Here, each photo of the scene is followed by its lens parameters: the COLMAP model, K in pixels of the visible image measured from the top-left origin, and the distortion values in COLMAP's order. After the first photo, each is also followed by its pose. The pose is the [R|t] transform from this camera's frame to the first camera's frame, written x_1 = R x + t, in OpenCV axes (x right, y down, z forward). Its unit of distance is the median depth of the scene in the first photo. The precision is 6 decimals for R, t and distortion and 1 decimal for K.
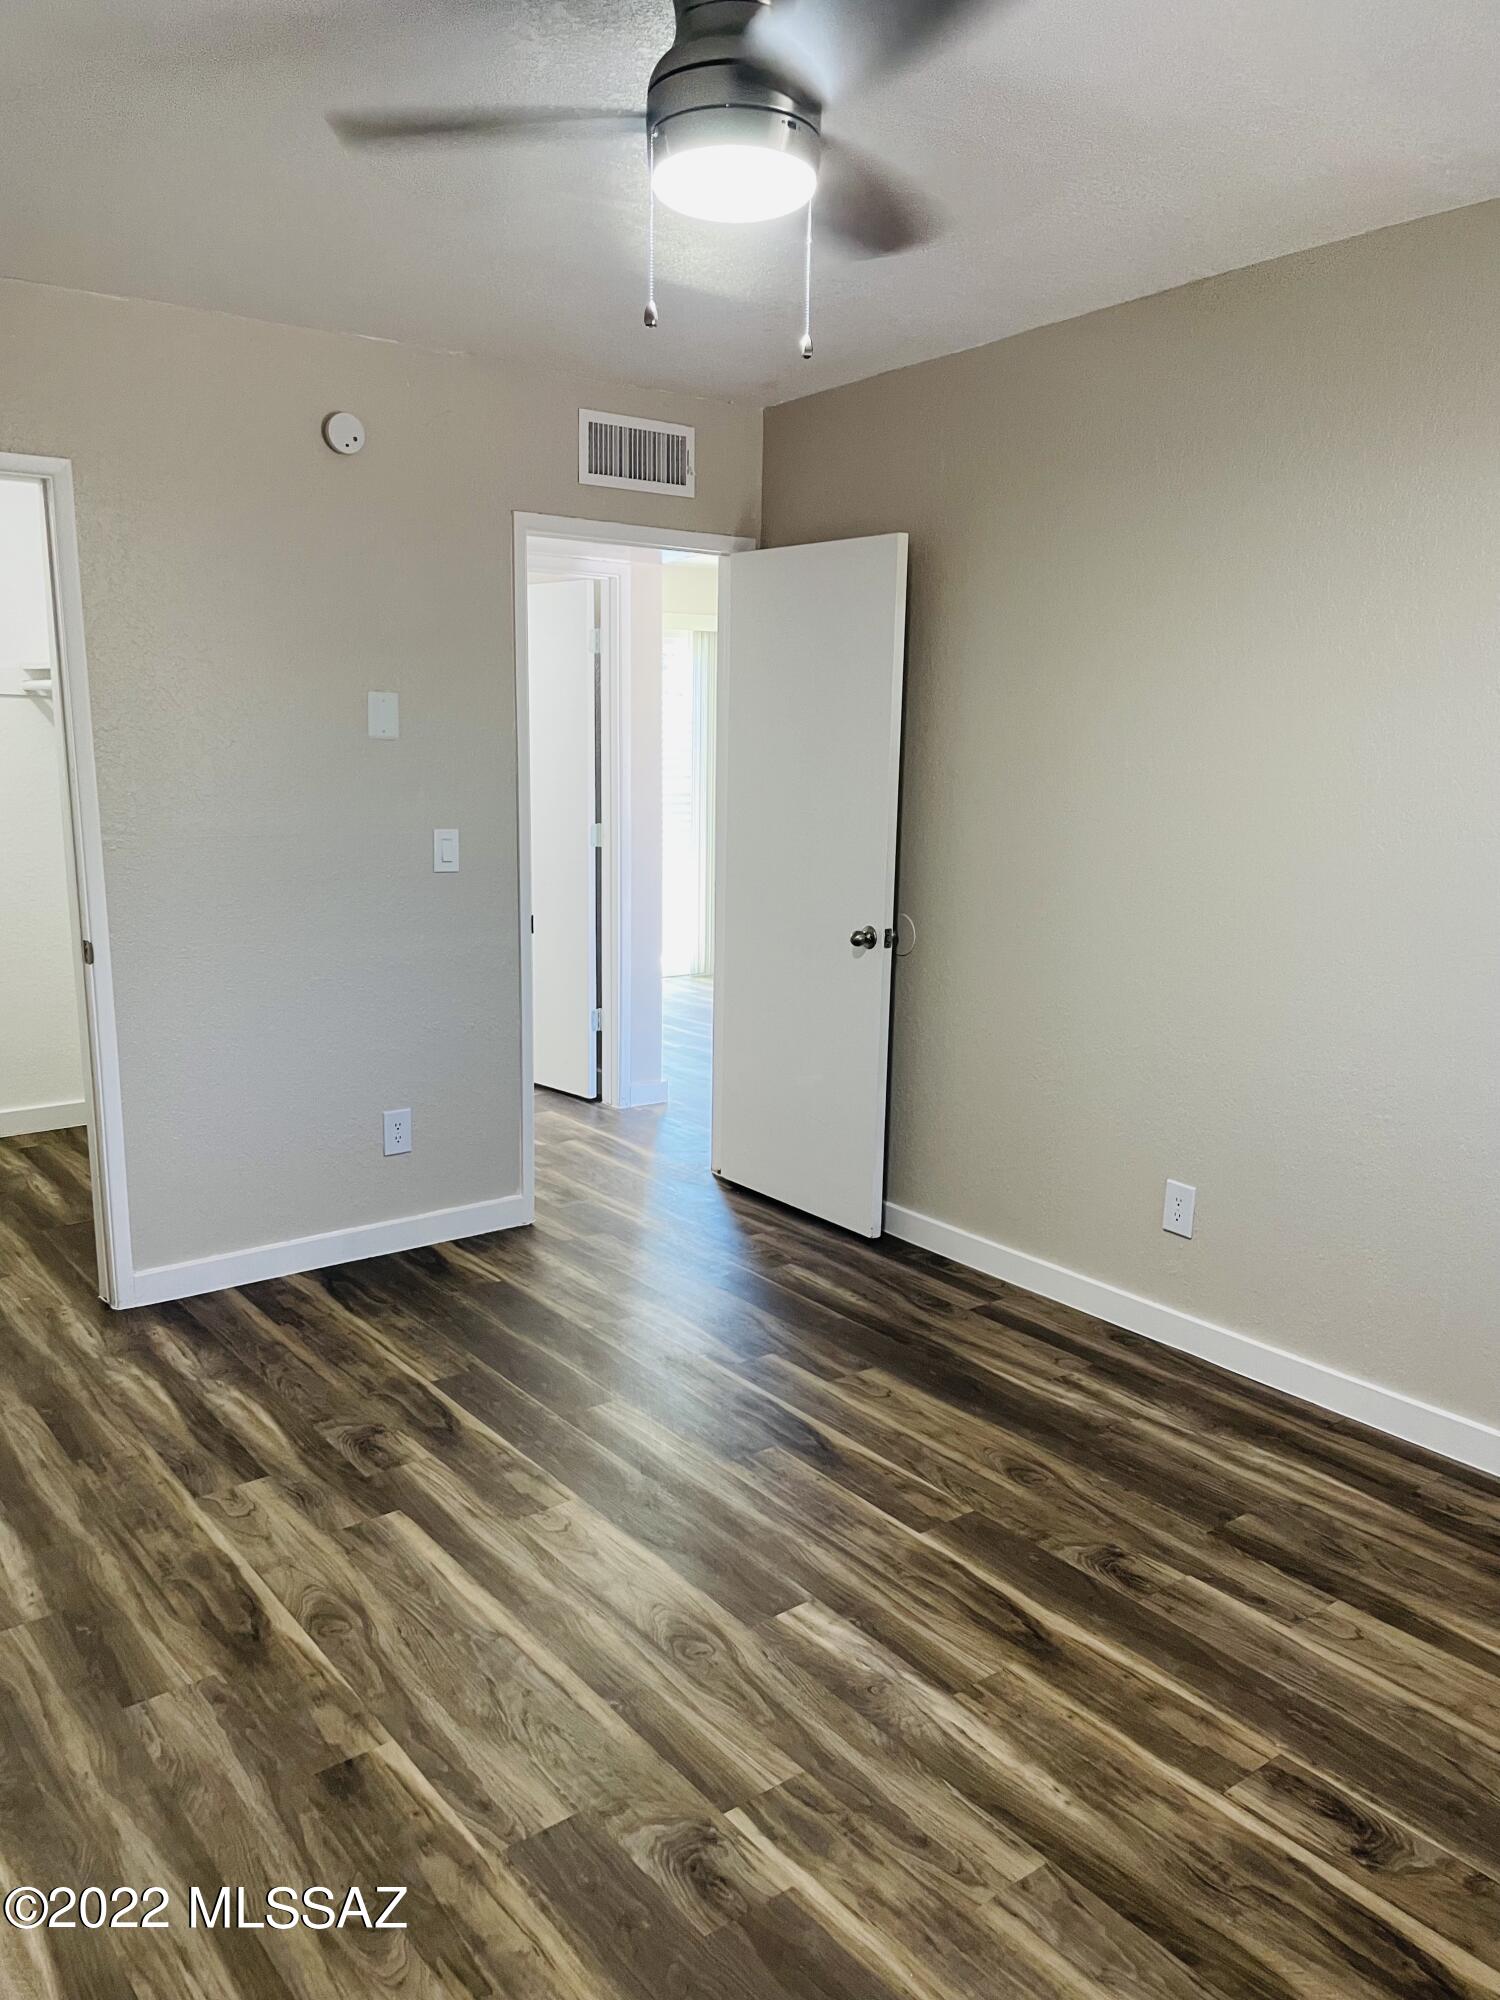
lens RADIAL K [[1519.3, 0, 768.2], [0, 1519.3, 1006.8], [0, 0, 1]] dist [0.089385, -0.113772]
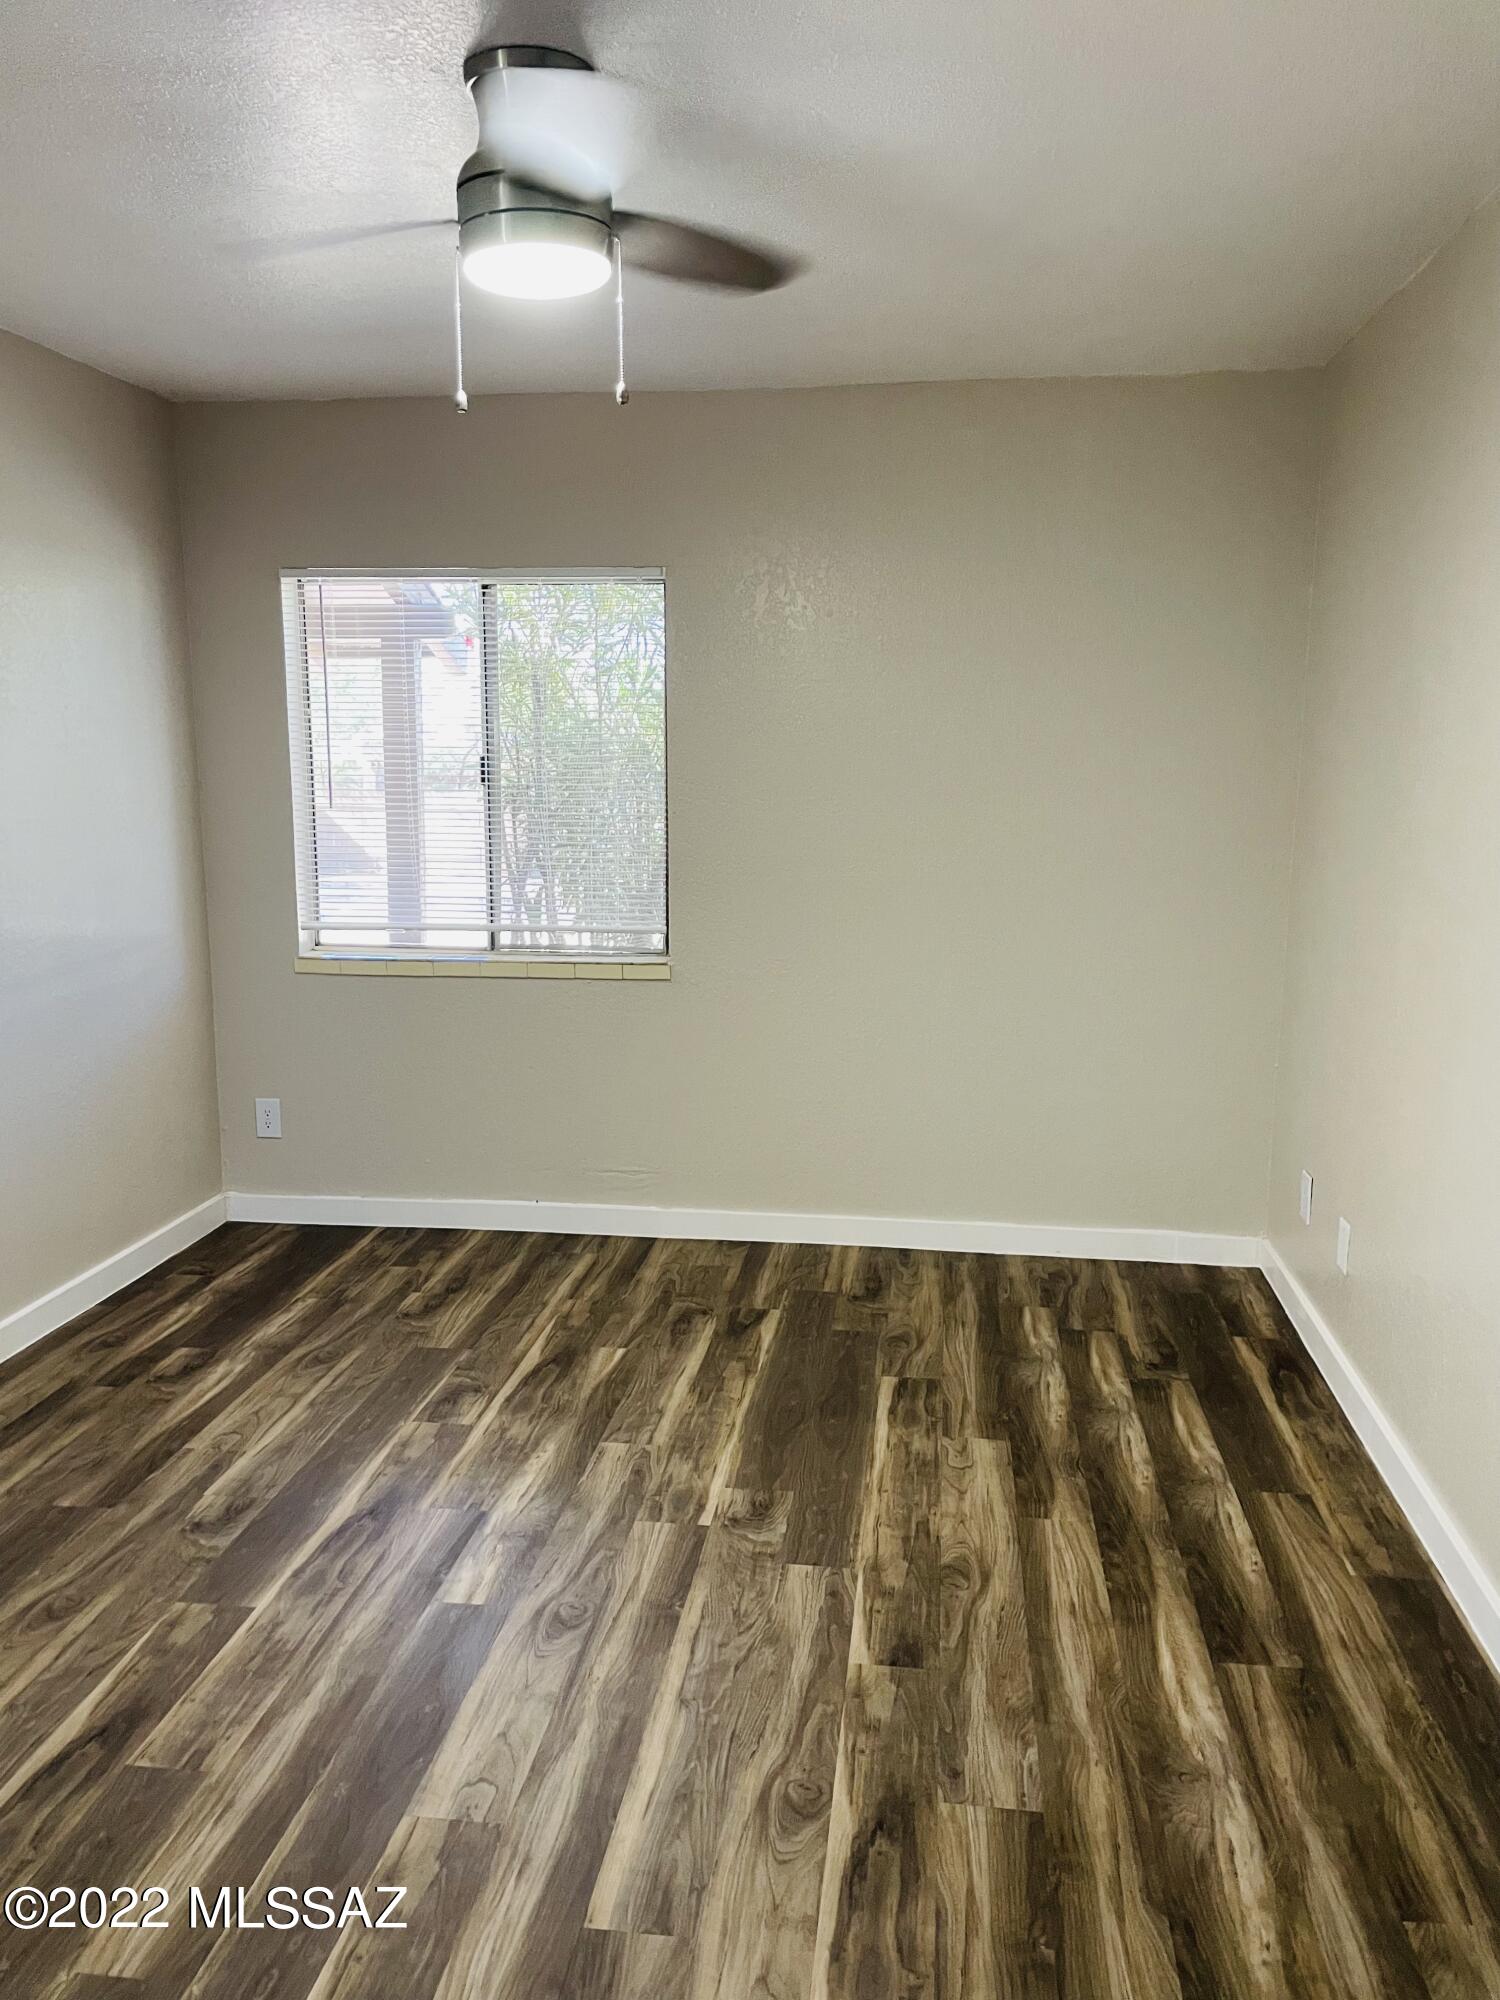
lens RADIAL K [[1519.3, 0, 748.1], [0, 1519.3, 966.5], [0, 0, 1]] dist [0.089385, -0.113772]
pose [[-0.699063, -0.105473, 0.707239, -0.866463], [0.116354, 0.959101, 0.258043, -0.278693], [-0.705530, 0.262679, -0.658200, 1.550939]]
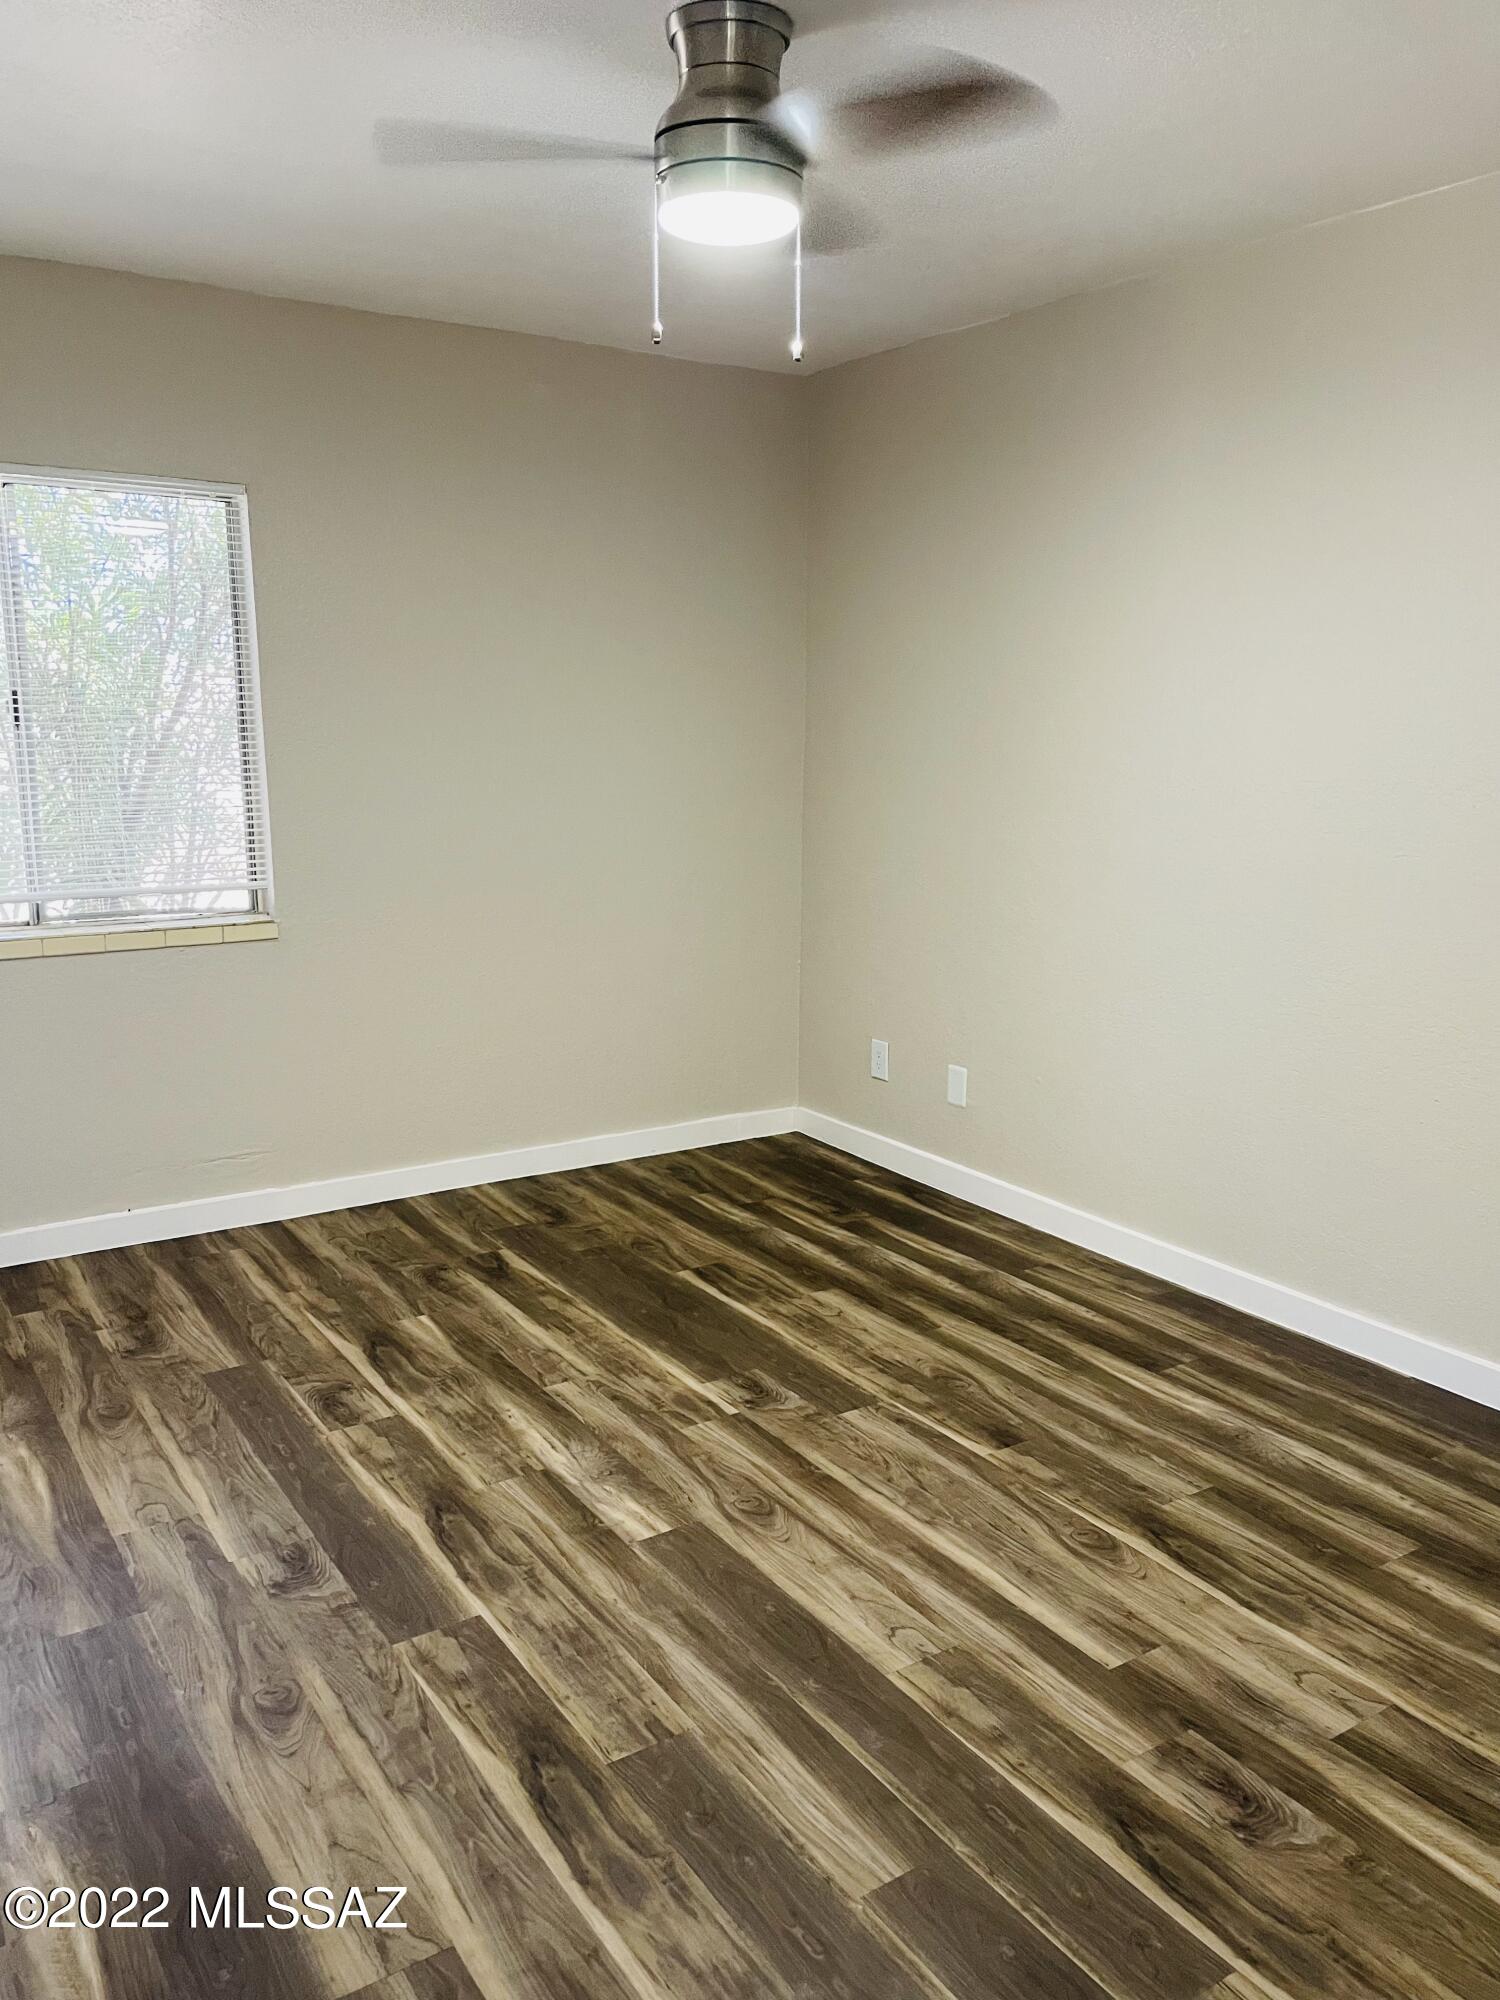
lens RADIAL K [[1519.3, 0, 749.7], [0, 1519.3, 996.5], [0, 0, 1]] dist [0.089385, -0.113772]
pose [[-0.995716, -0.029445, 0.087648, -0.139272], [0.003219, 0.936323, 0.351125, -0.336903], [-0.092406, 0.349903, -0.932217, 1.986815]]
